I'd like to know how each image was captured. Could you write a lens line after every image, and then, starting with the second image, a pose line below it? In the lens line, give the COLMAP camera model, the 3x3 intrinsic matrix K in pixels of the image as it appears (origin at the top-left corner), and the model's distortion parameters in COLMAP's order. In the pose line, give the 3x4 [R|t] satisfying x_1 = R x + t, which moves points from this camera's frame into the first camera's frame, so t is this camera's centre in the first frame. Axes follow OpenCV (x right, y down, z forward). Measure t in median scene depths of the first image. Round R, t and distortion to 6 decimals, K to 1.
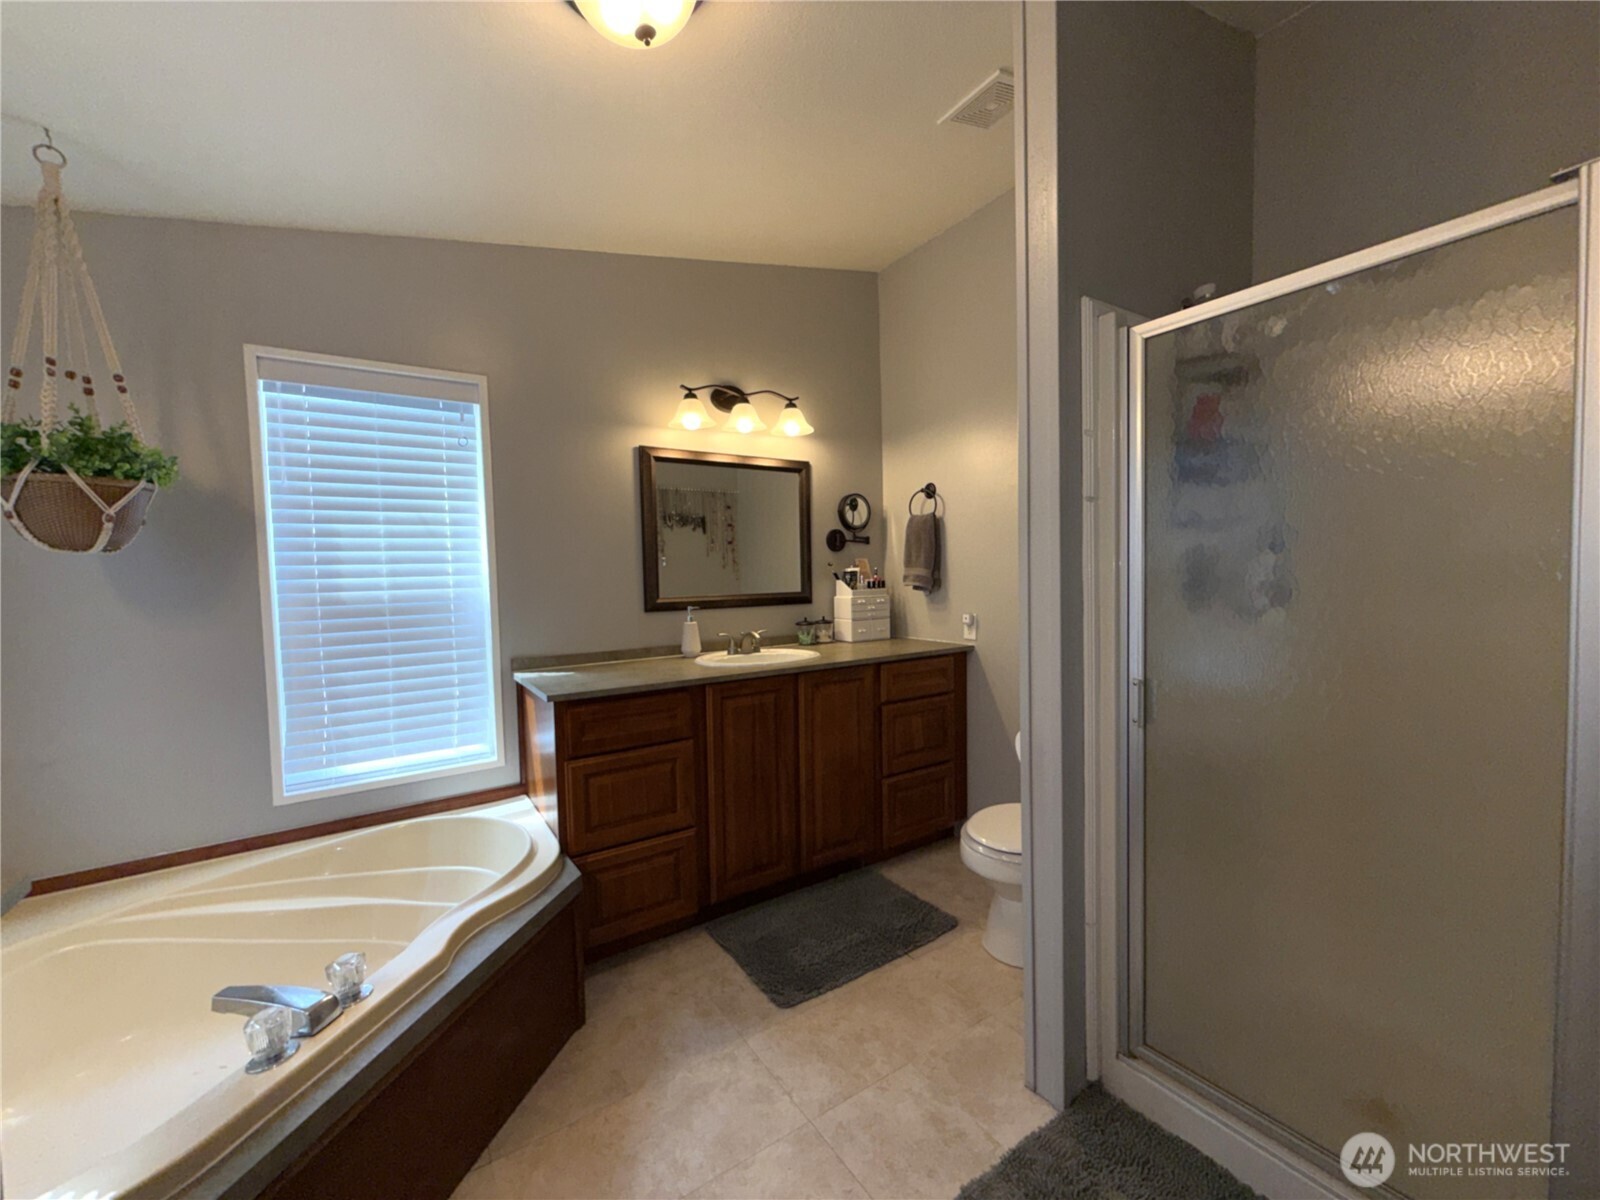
lens RADIAL K [[638.0, 0, 797.1], [0, 638.0, 600.8], [0, 0, 1]] dist [0.001555, -0.000100]
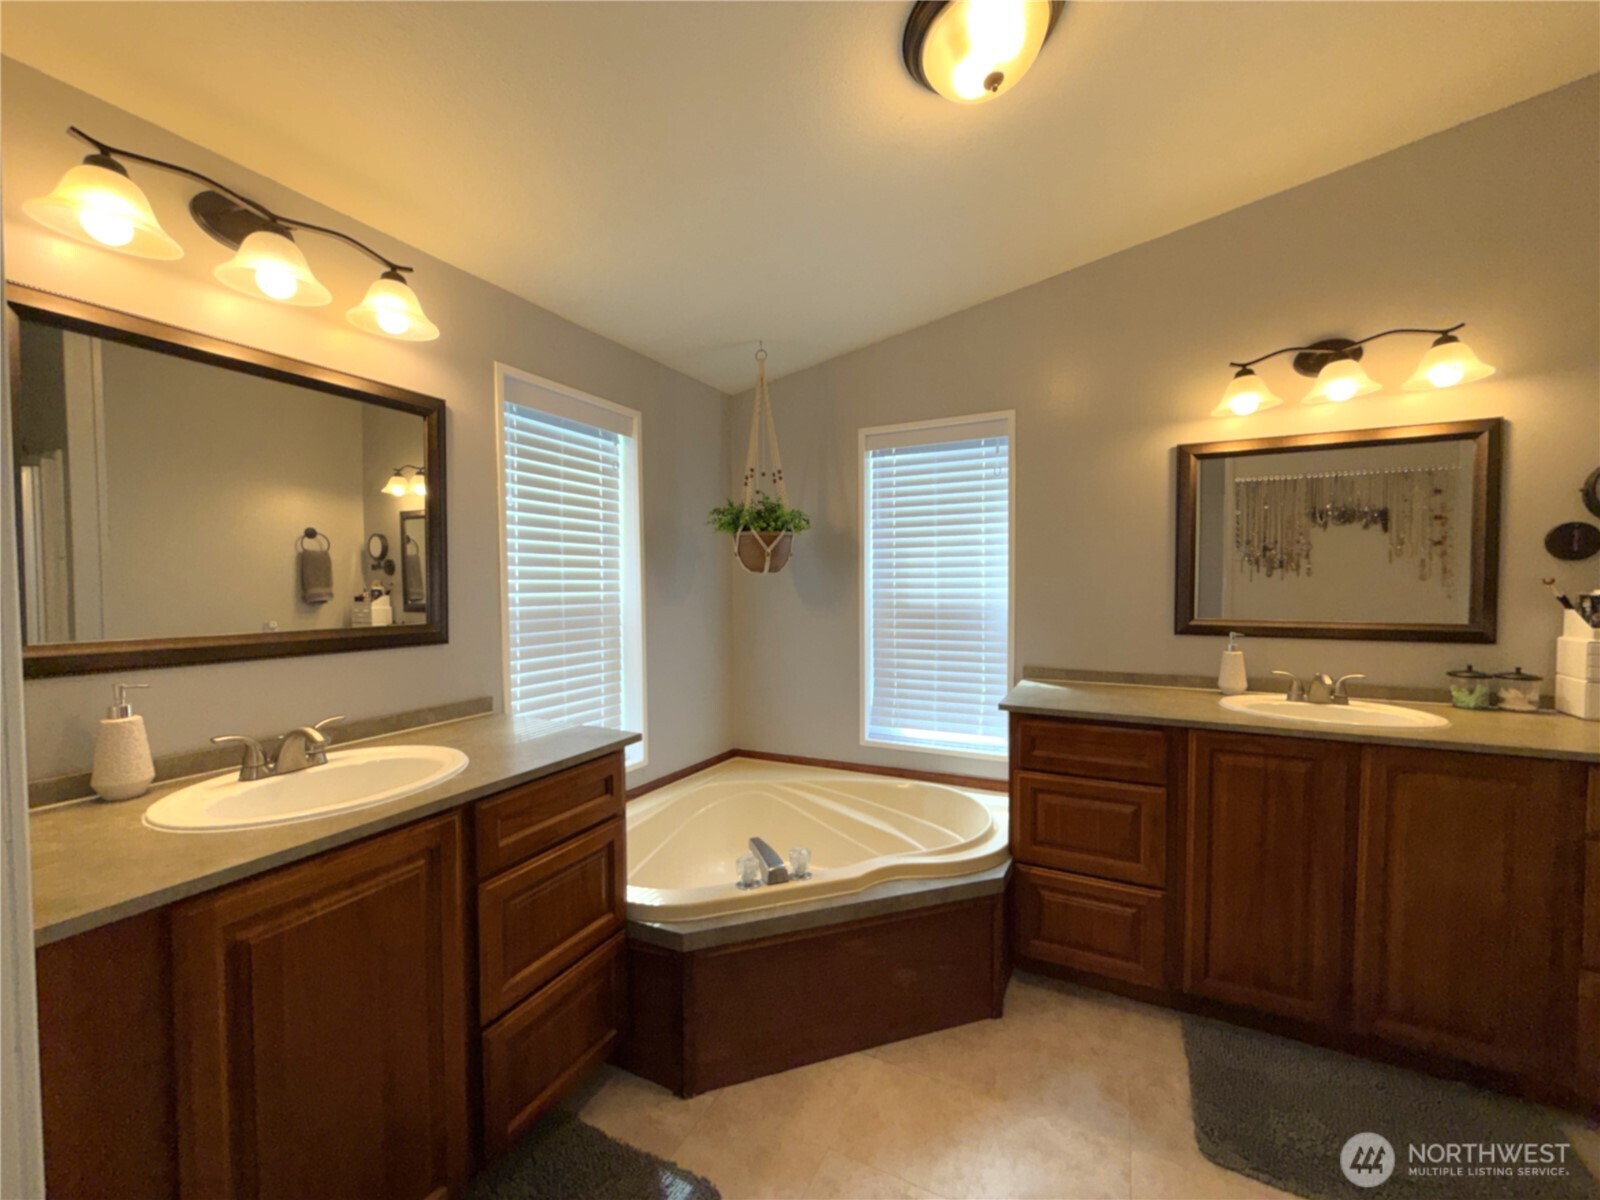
lens RADIAL K [[638.0, 0, 796.8], [0, 638.0, 600.8], [0, 0, 1]] dist [0.001555, -0.000100]
pose [[0.496764, 0.045905, -0.866671, 0.314667], [-0.045462, 0.998606, 0.026835, -0.033816], [0.866694, 0.026070, 0.498159, 0.132982]]
